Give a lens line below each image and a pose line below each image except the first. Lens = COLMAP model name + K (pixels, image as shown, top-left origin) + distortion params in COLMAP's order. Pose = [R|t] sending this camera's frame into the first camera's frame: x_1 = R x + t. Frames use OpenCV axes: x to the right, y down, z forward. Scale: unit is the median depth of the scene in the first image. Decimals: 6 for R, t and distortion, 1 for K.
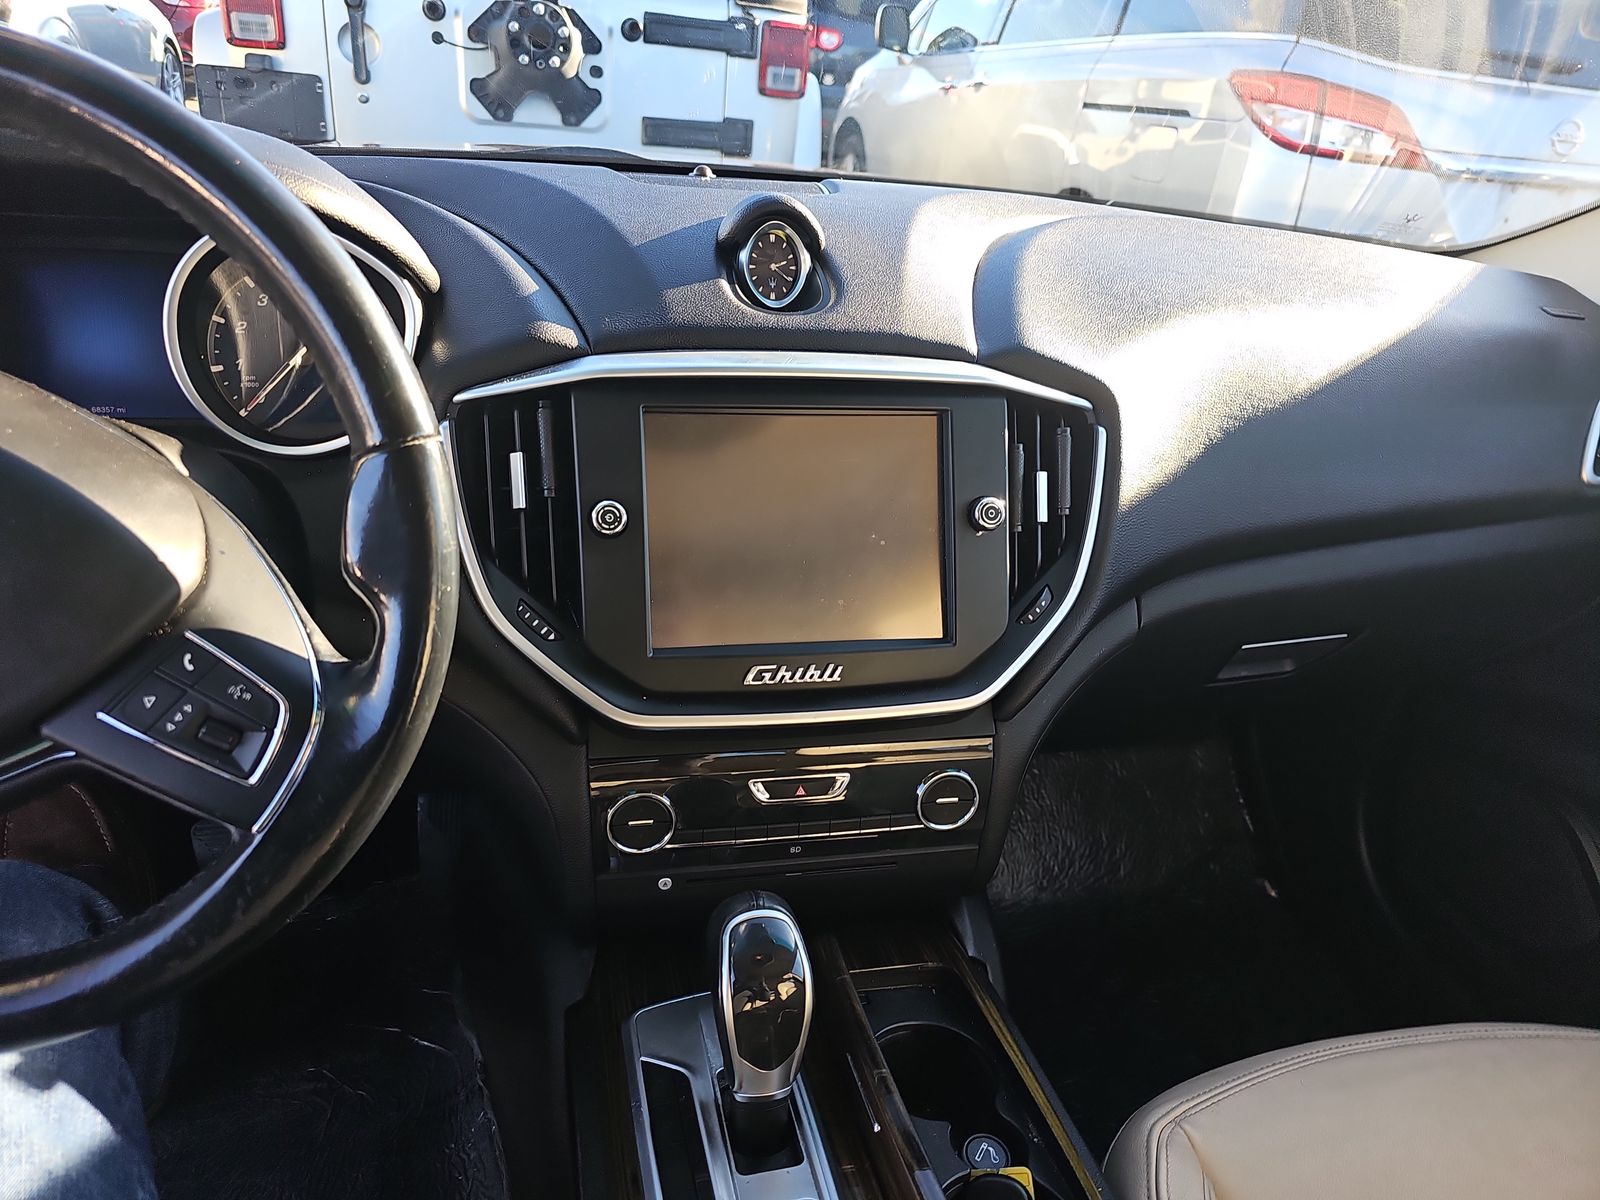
lens RADIAL K [[1144.0, 0, 800.0], [0, 1144.0, 600.0], [0, 0, 1]] dist [0.049150, -0.062252]
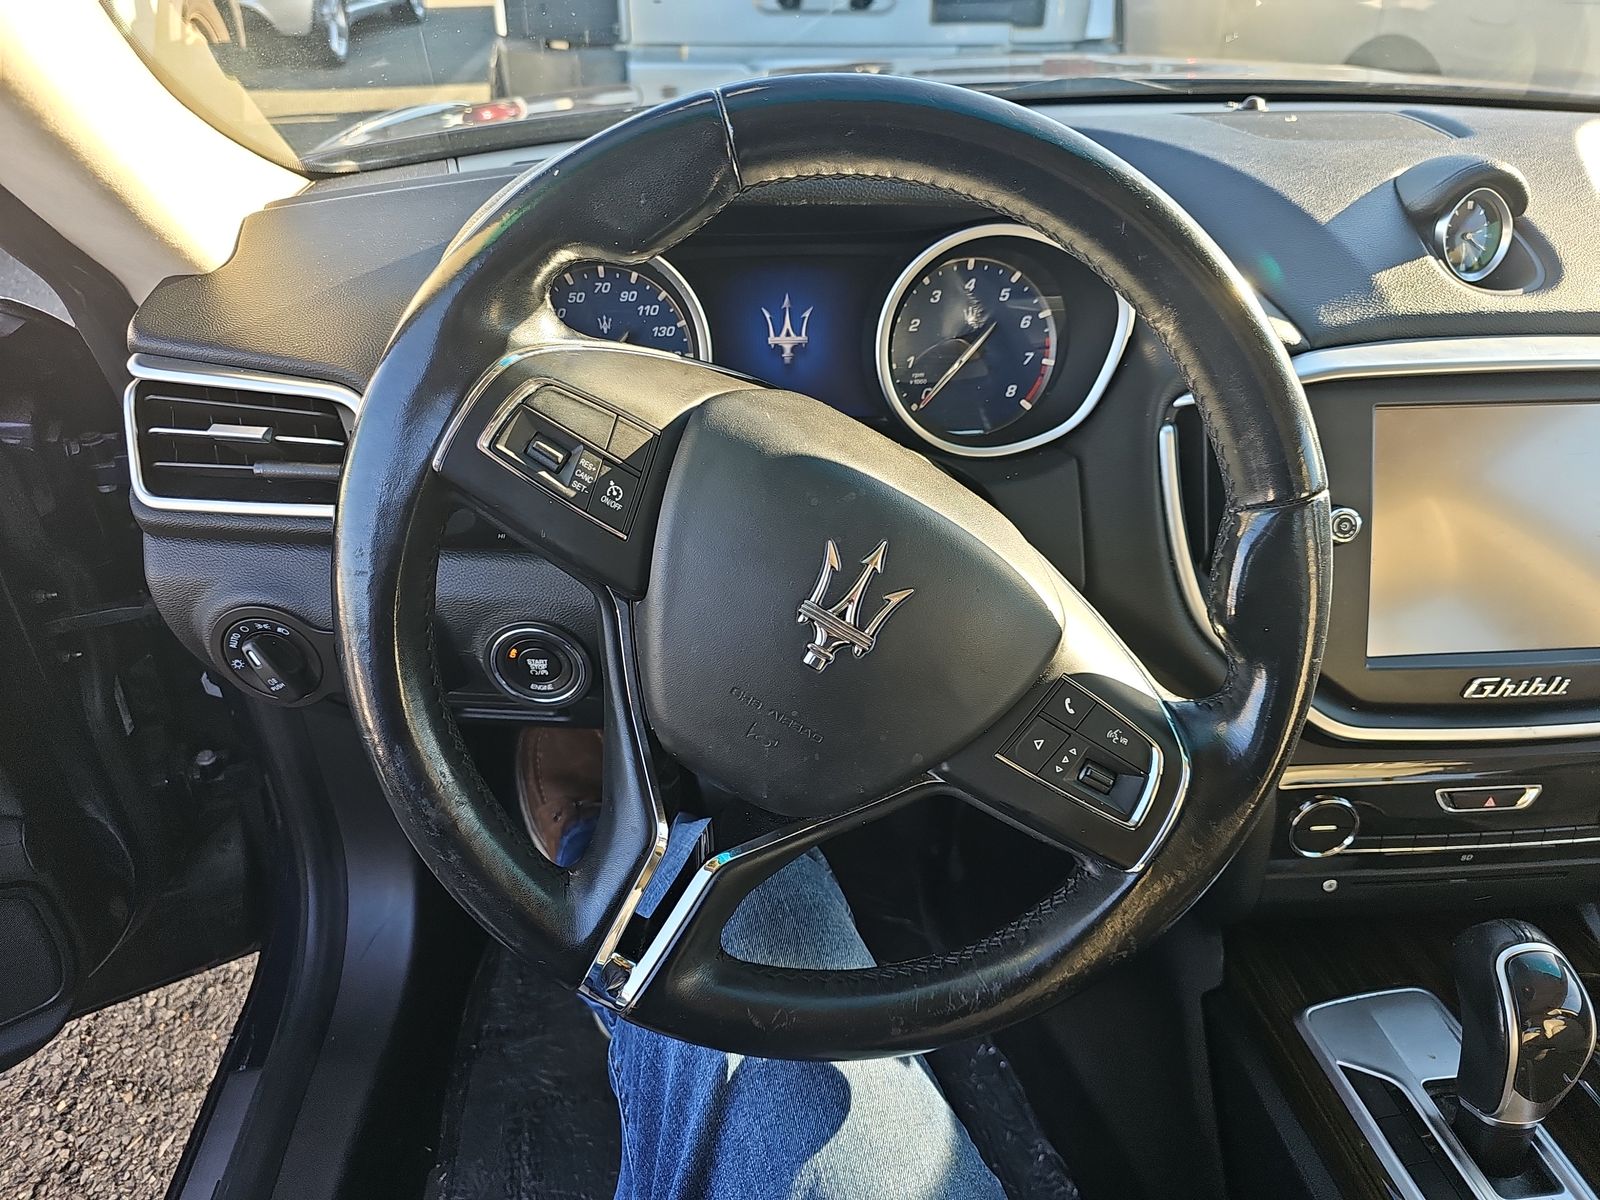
lens RADIAL K [[1144.0, 0, 800.0], [0, 1144.0, 600.0], [0, 0, 1]] dist [0.049150, -0.062252]
pose [[0.983112, 0.017434, -0.182170, -0.414626], [0.000969, 0.994942, 0.100449, -0.102658], [0.183000, -0.098929, 0.978123, -0.027930]]
